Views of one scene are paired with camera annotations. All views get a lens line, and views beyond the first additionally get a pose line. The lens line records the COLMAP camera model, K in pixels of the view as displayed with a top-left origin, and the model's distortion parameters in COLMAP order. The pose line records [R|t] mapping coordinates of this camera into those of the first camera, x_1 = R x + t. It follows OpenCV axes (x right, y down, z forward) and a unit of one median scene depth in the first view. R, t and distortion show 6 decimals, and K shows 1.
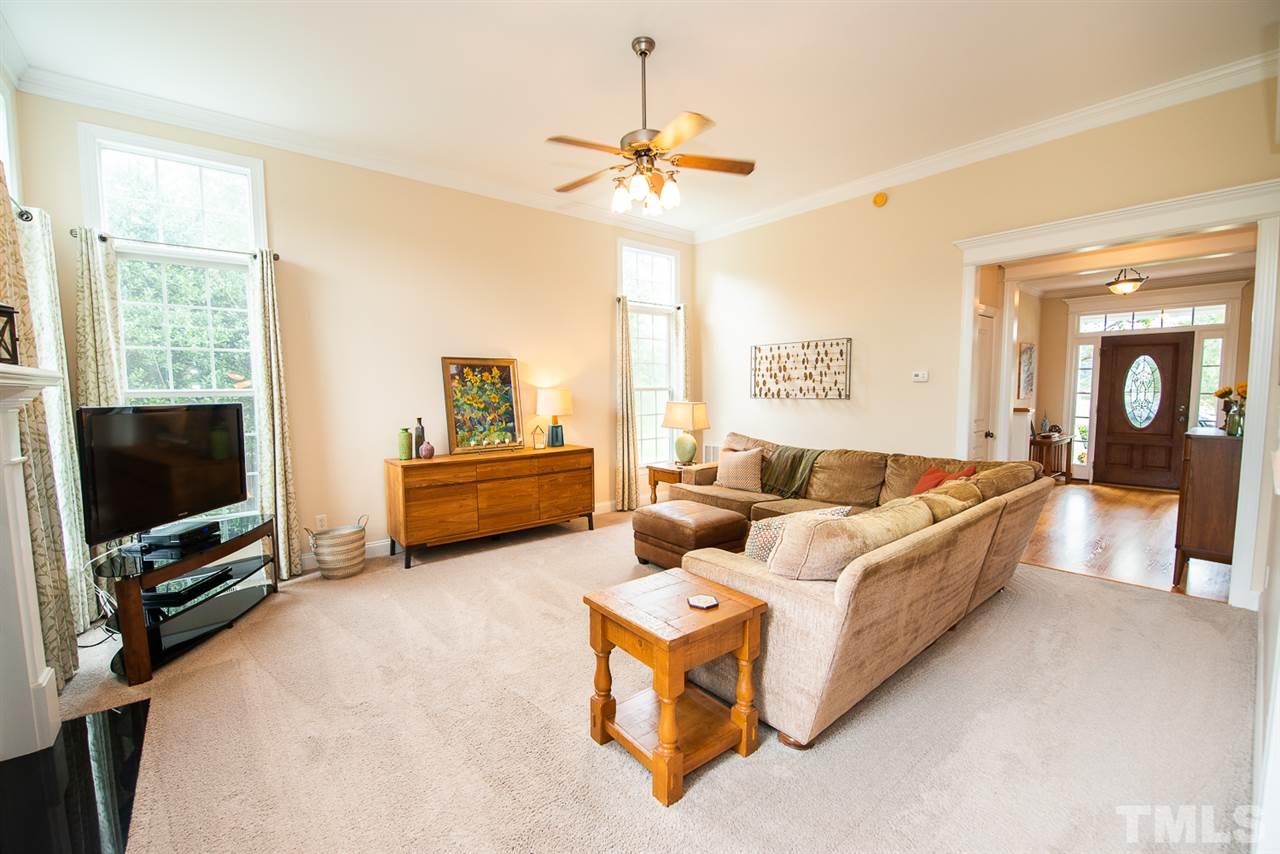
lens RADIAL K [[533.8, 0, 632.5], [0, 533.8, 426.2], [0, 0, 1]] dist [-0.006910, -0.000405]
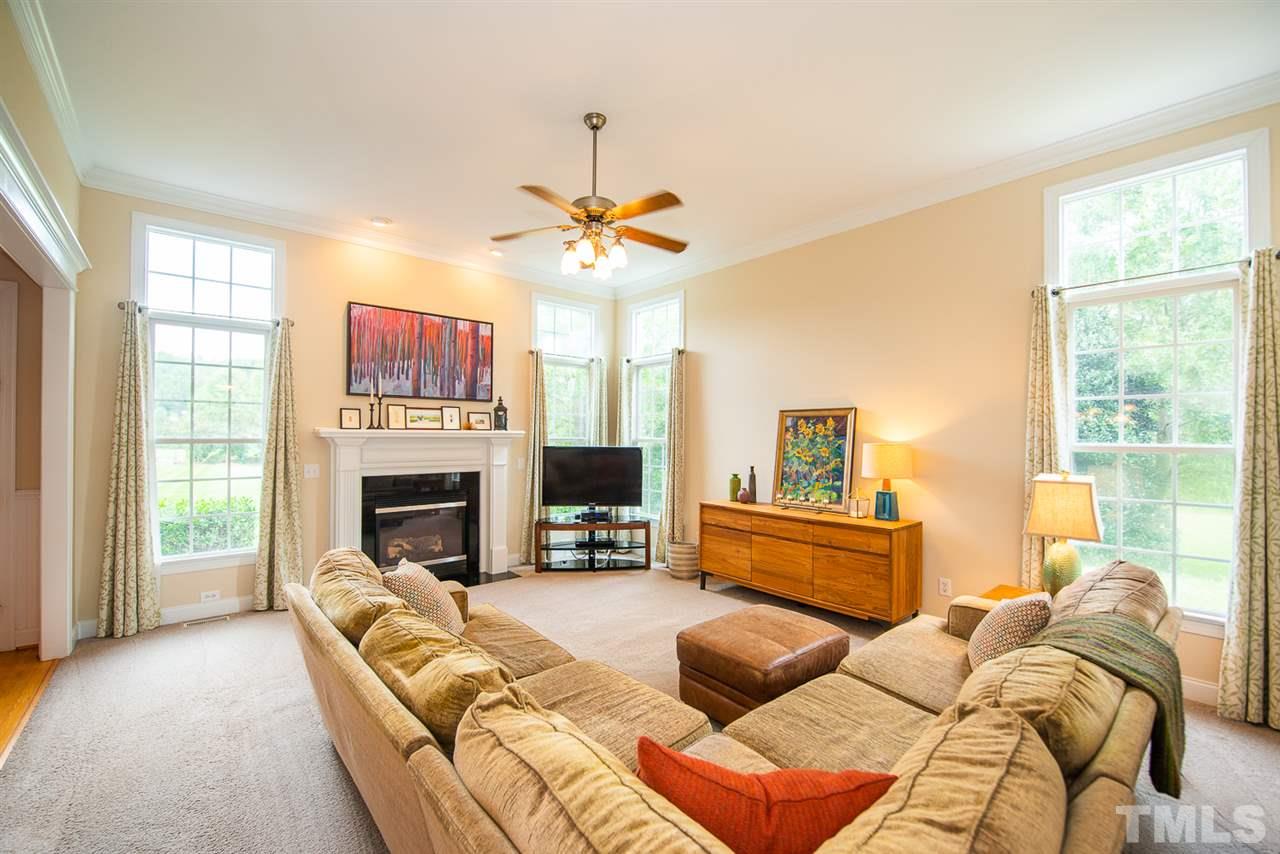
lens RADIAL K [[521.9, 0, 620.4], [0, 521.9, 432.2], [0, 0, 1]] dist [-0.016250, -0.000088]
pose [[0.012628, 0.001842, -0.999919, 0.647405], [-0.077399, 0.997000, 0.000859, -0.062930], [0.996920, 0.077382, 0.012733, 0.671898]]
